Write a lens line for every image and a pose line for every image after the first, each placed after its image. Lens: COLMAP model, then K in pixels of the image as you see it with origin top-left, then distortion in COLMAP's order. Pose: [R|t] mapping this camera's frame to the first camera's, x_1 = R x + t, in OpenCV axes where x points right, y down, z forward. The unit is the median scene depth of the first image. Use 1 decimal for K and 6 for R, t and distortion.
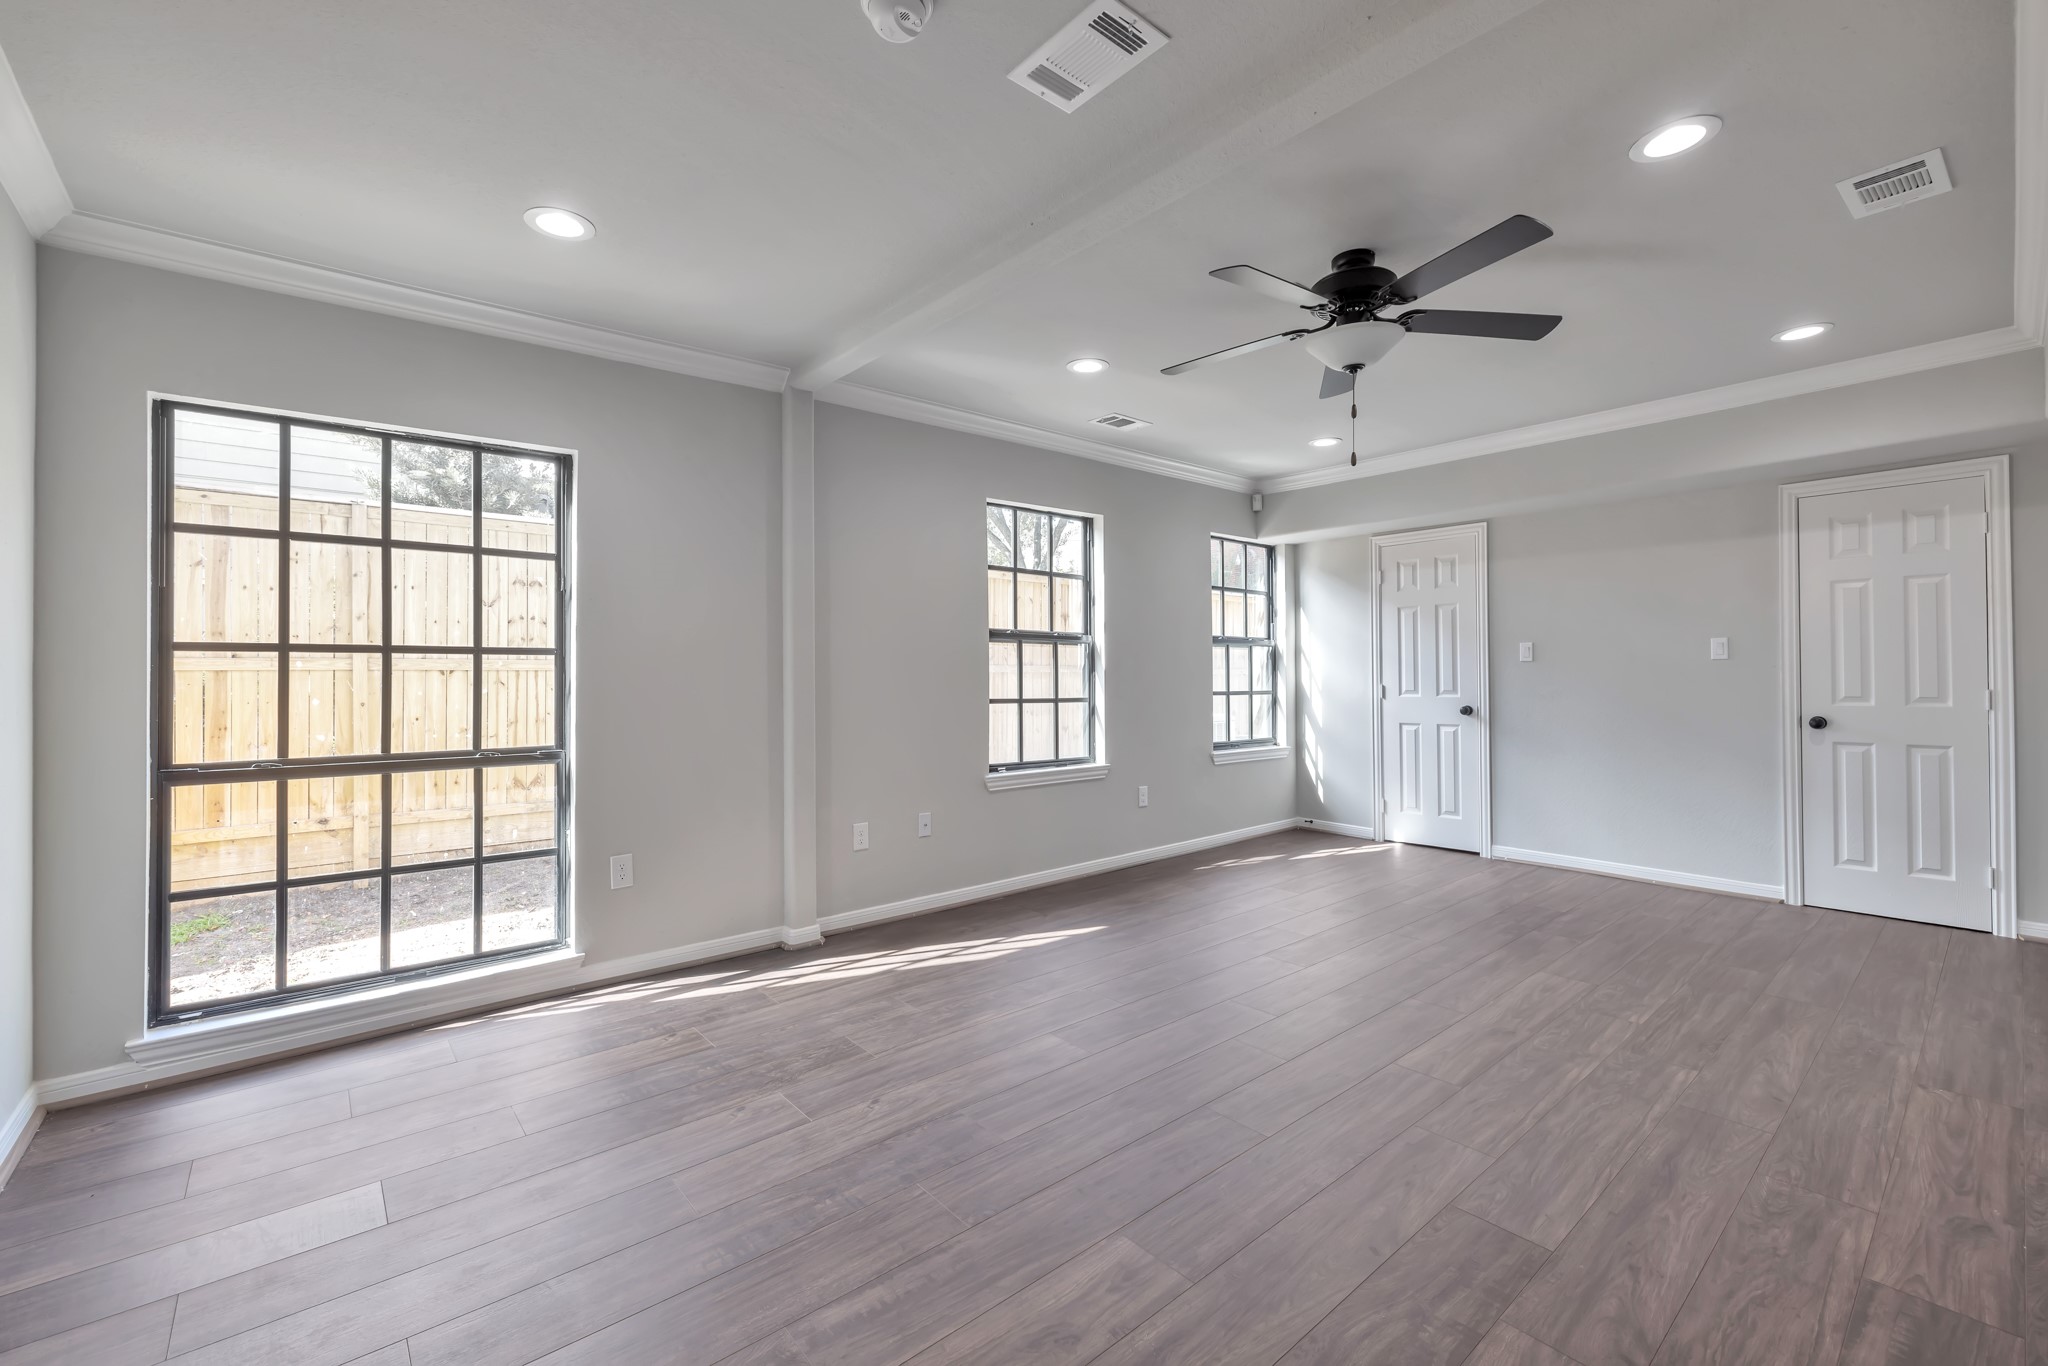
lens RADIAL K [[865.5, 0, 1016.4], [0, 865.5, 669.8], [0, 0, 1]] dist [0.000026, 0.000125]
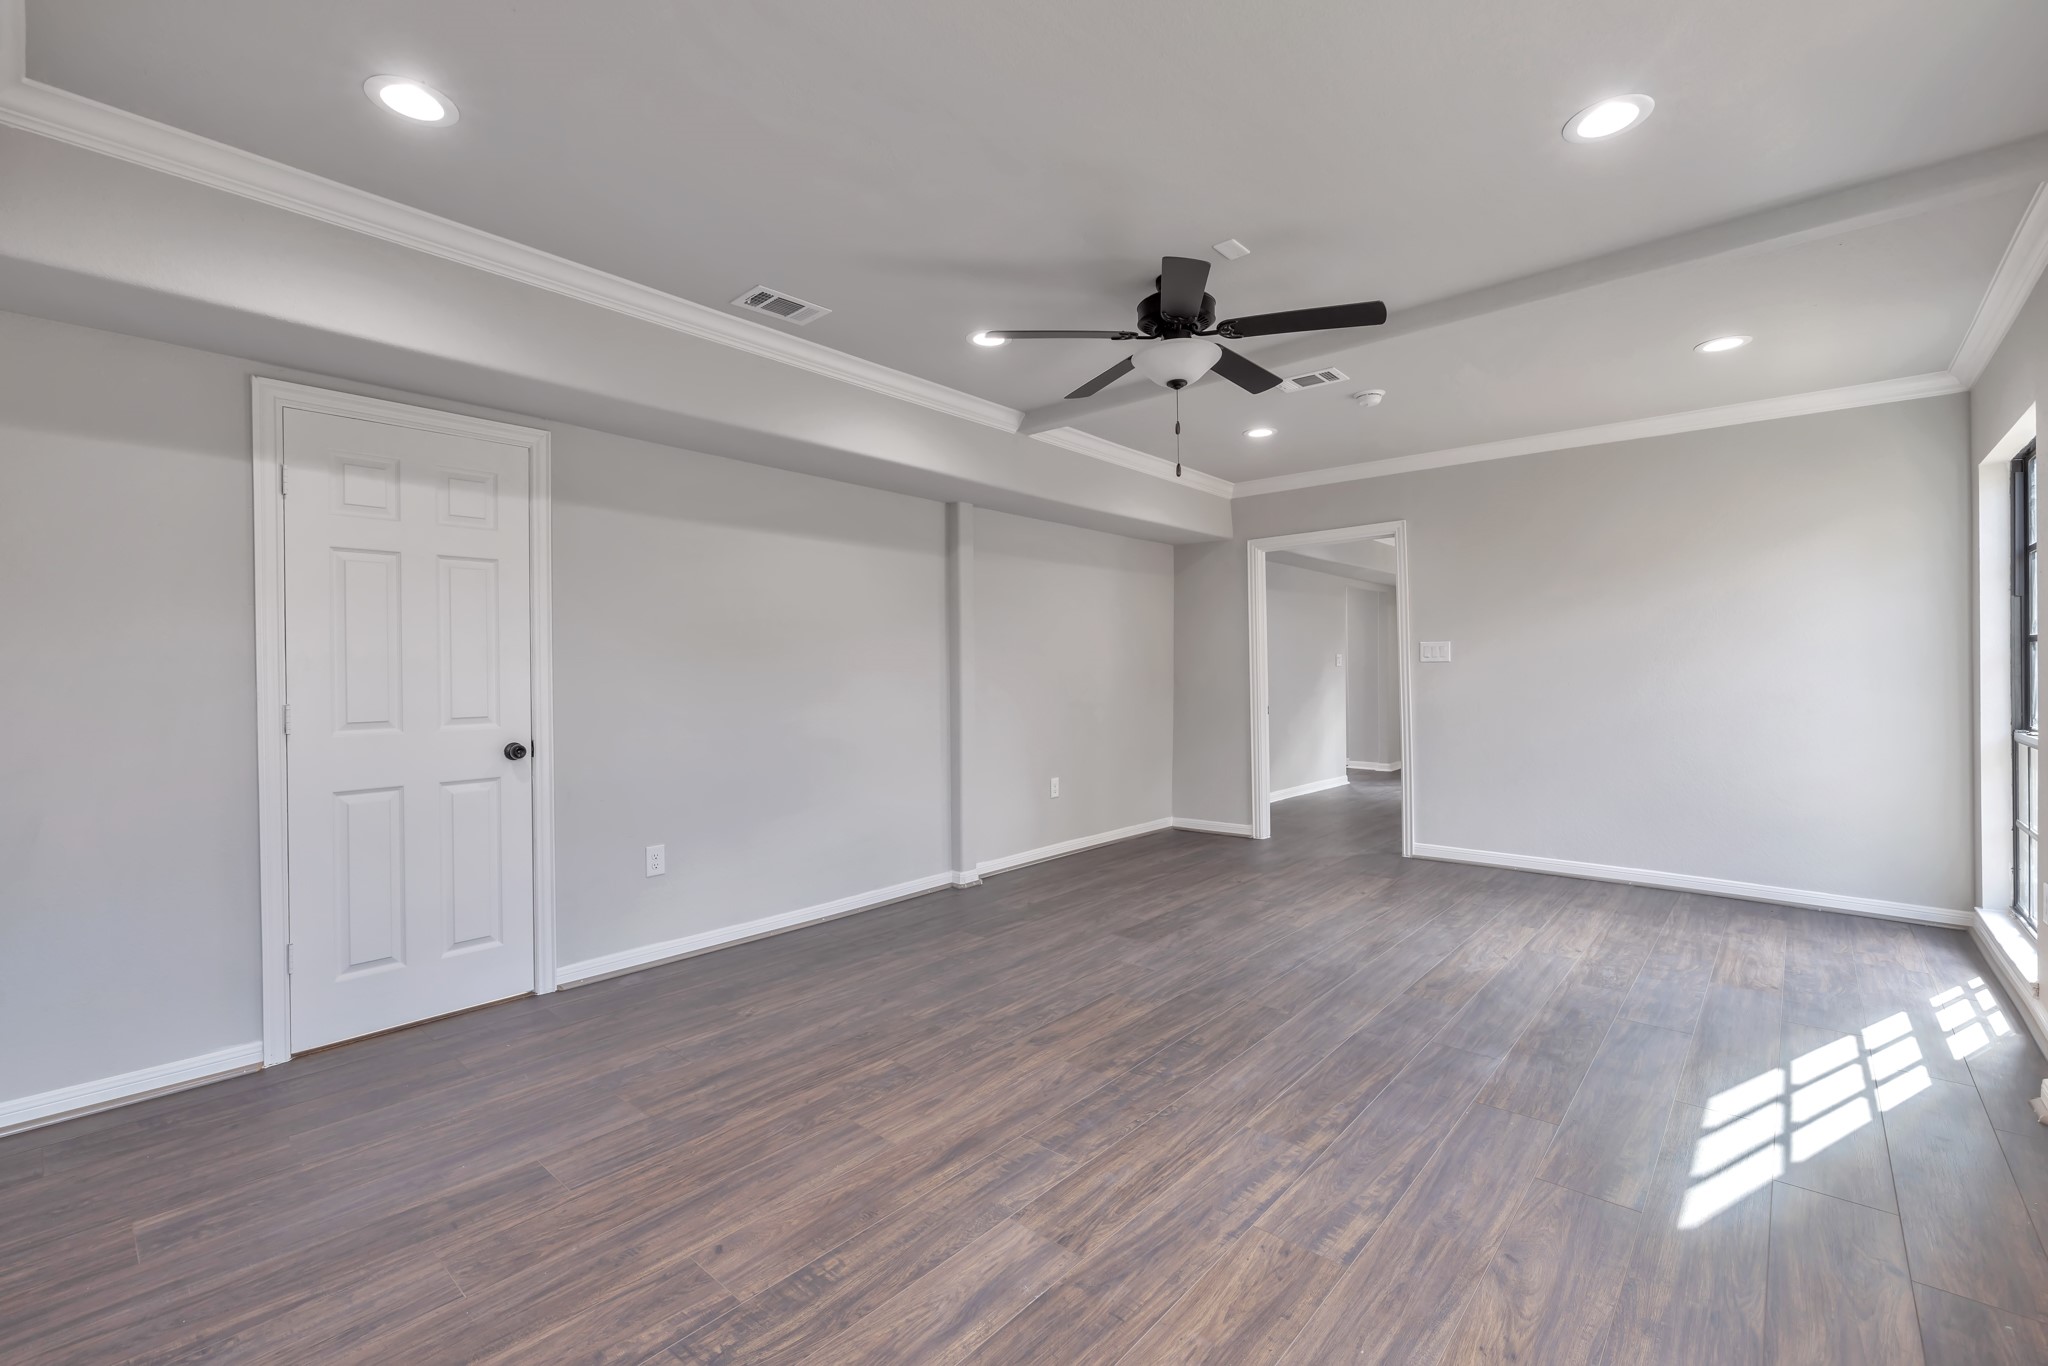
lens RADIAL K [[865.5, 0, 1016.4], [0, 865.5, 669.8], [0, 0, 1]] dist [0.000026, 0.000125]
pose [[-0.990951, 0.015594, -0.133312, 0.771535], [0.017066, 0.999805, -0.009903, 0.006440], [0.133132, -0.012089, -0.991025, 2.133245]]
